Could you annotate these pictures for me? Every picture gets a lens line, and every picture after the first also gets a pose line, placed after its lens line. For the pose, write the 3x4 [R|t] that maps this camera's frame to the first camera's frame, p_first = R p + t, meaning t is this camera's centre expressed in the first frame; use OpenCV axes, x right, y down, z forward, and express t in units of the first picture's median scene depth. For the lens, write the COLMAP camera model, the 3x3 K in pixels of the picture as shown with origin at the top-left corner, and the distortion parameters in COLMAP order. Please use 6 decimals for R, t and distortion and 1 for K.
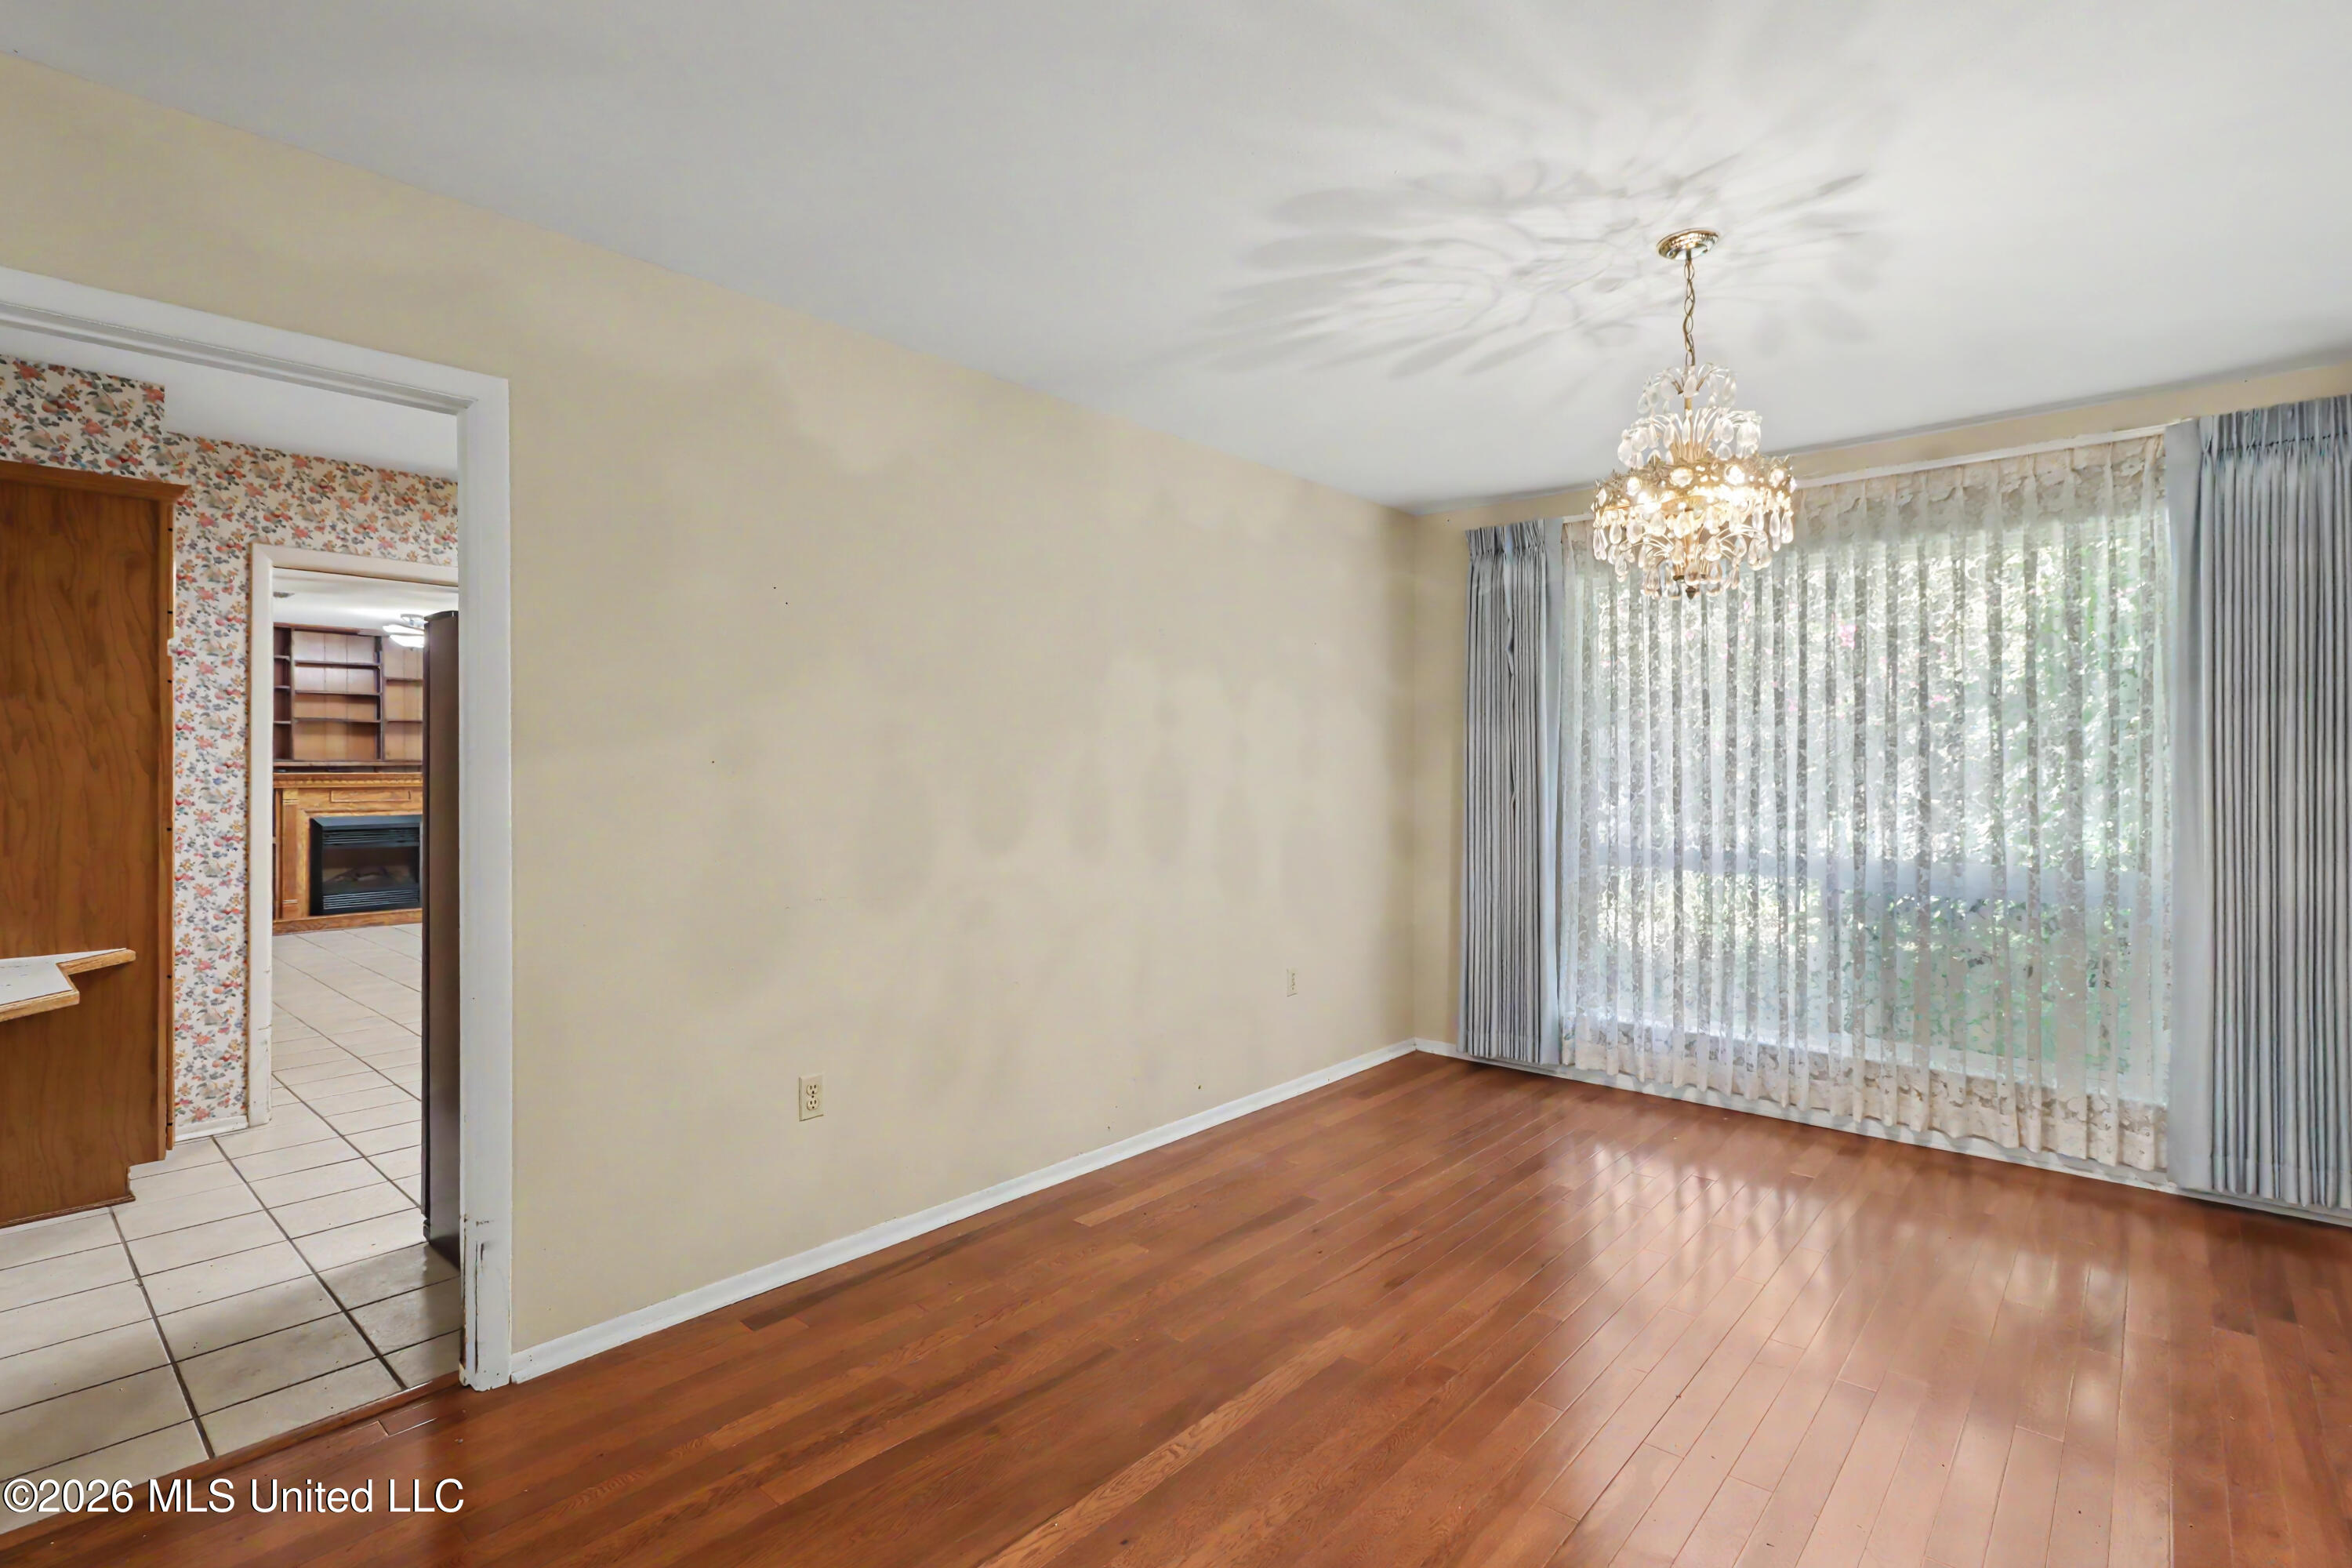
lens RADIAL K [[1119.0, 0, 1176.0], [0, 1119.0, 770.9], [0, 0, 1]] dist [0.012134, 0.003123]
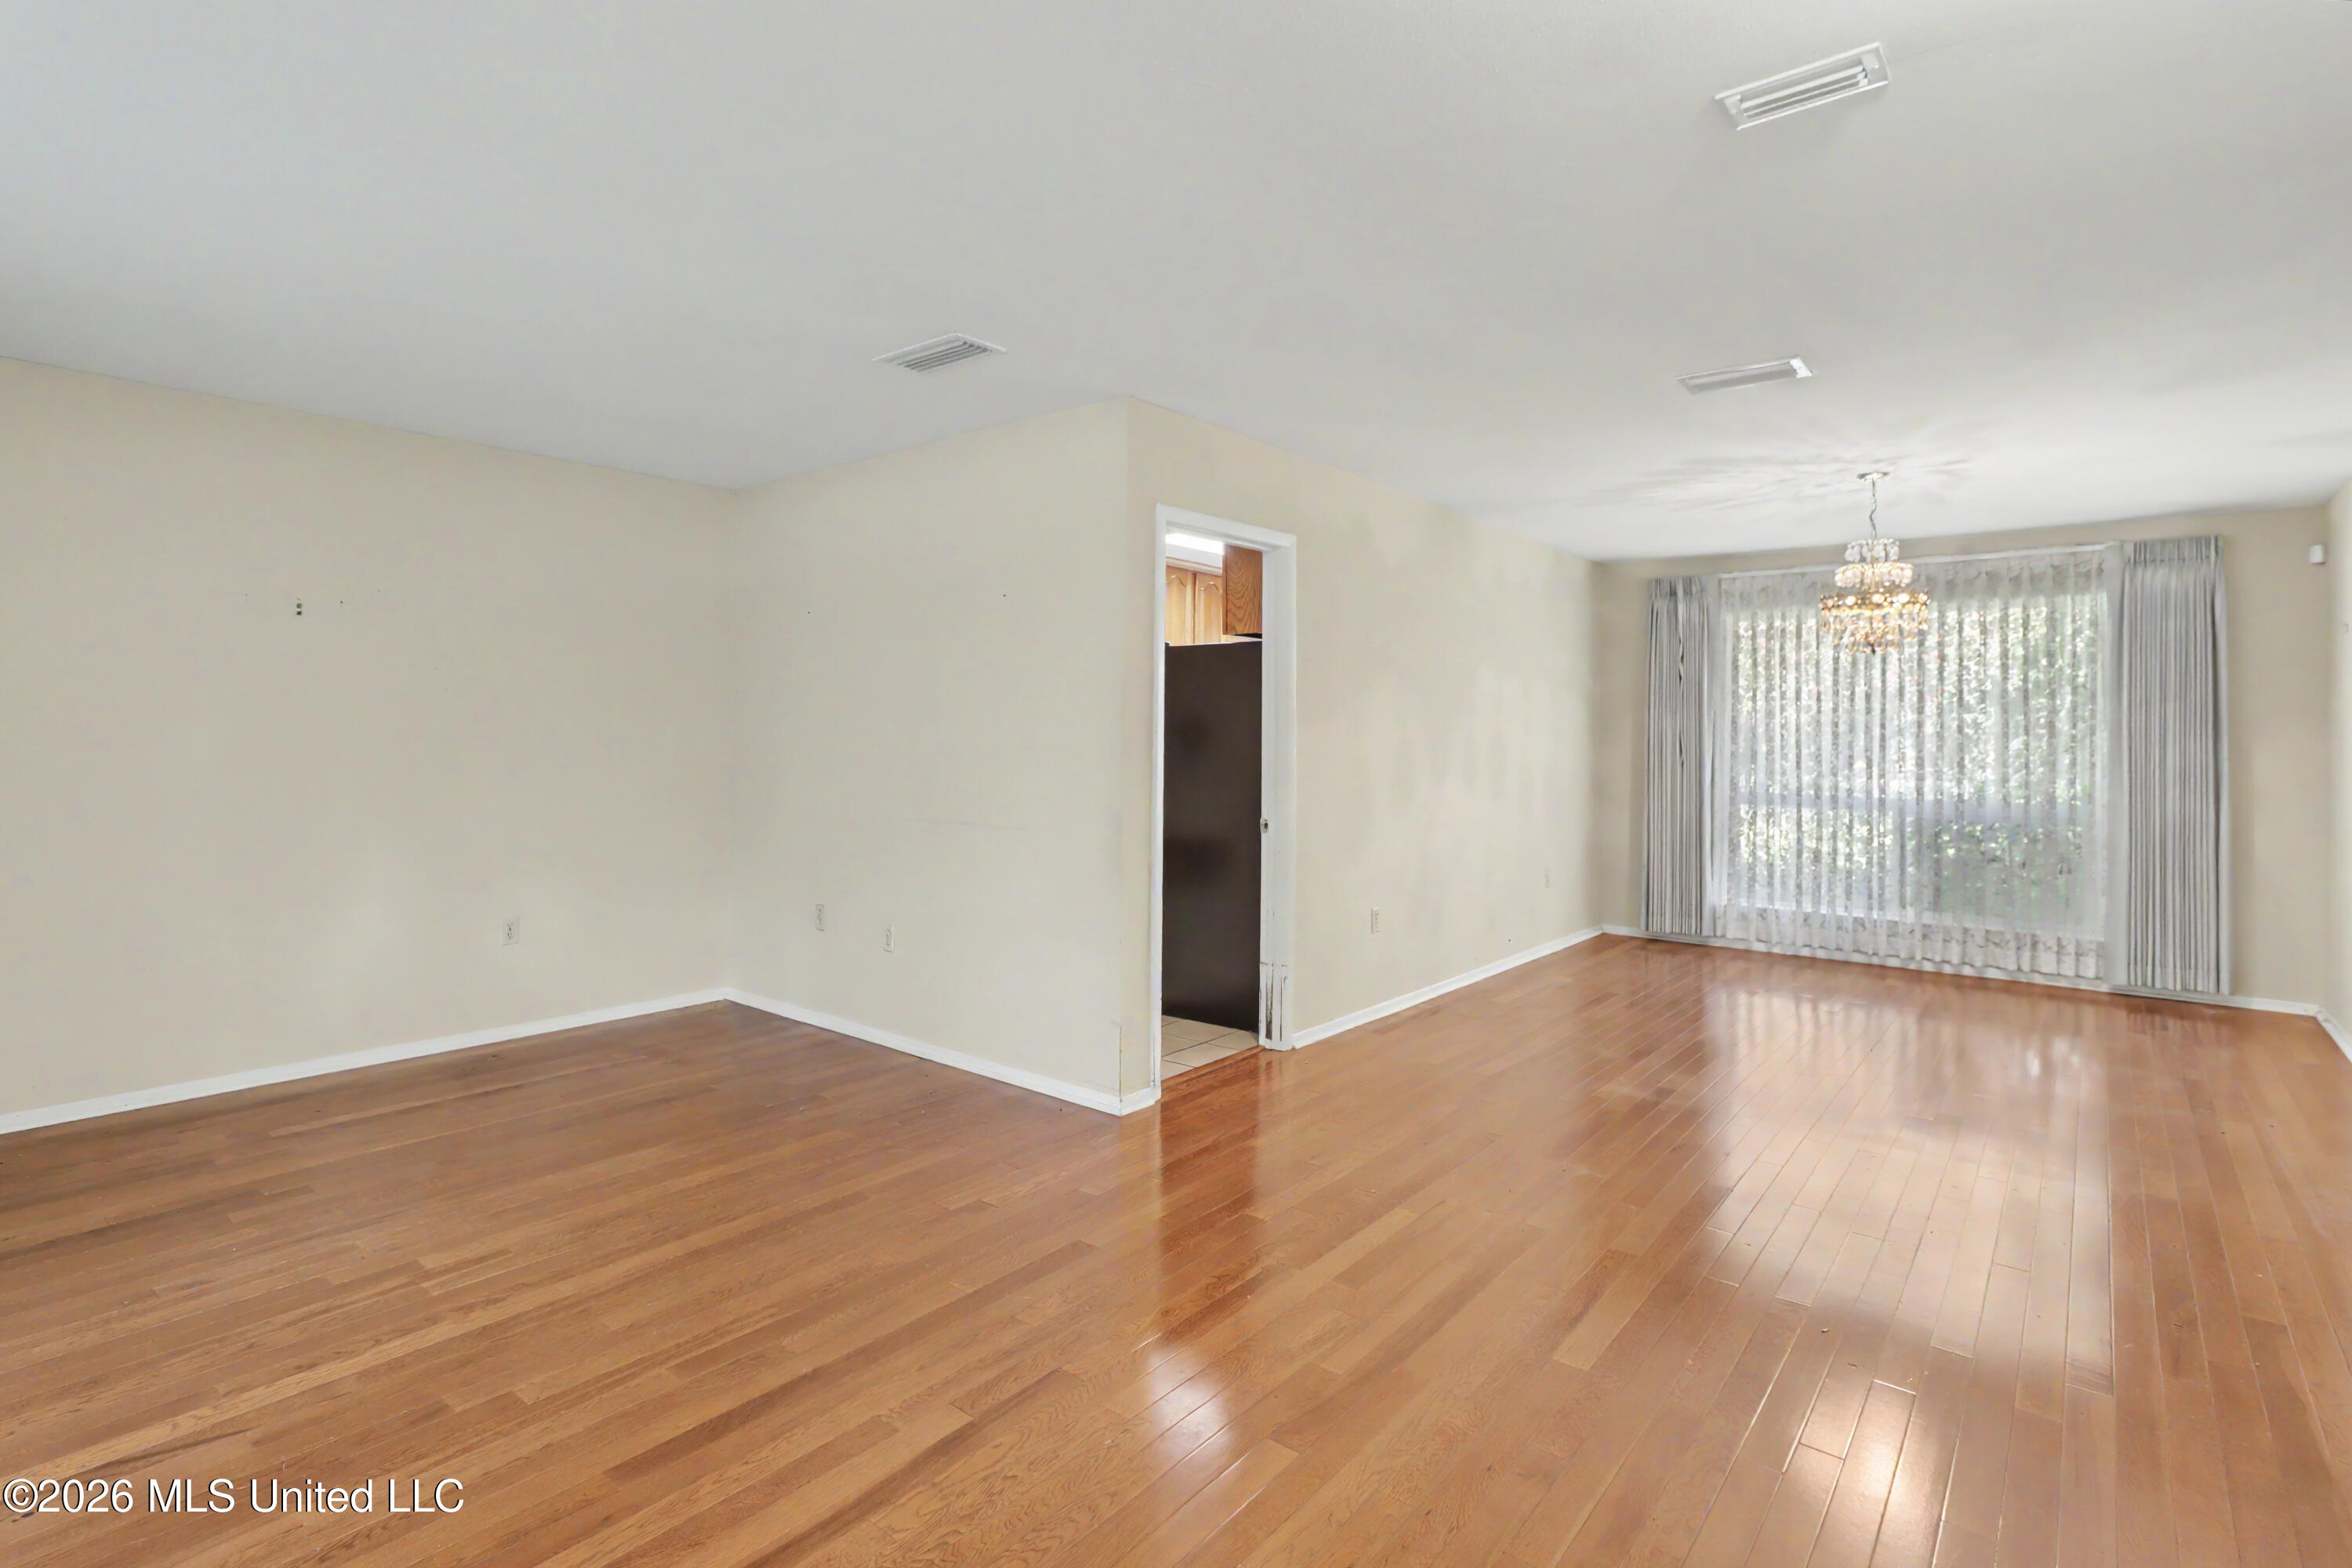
lens RADIAL K [[1119.0, 0, 1190.5], [0, 1119.0, 734.5], [0, 0, 1]] dist [0.012134, 0.003123]
pose [[0.998991, 0.007481, 0.044275, -0.508802], [-0.007319, 0.999966, -0.003820, 0.001079], [-0.044302, 0.003492, 0.999012, -0.564967]]
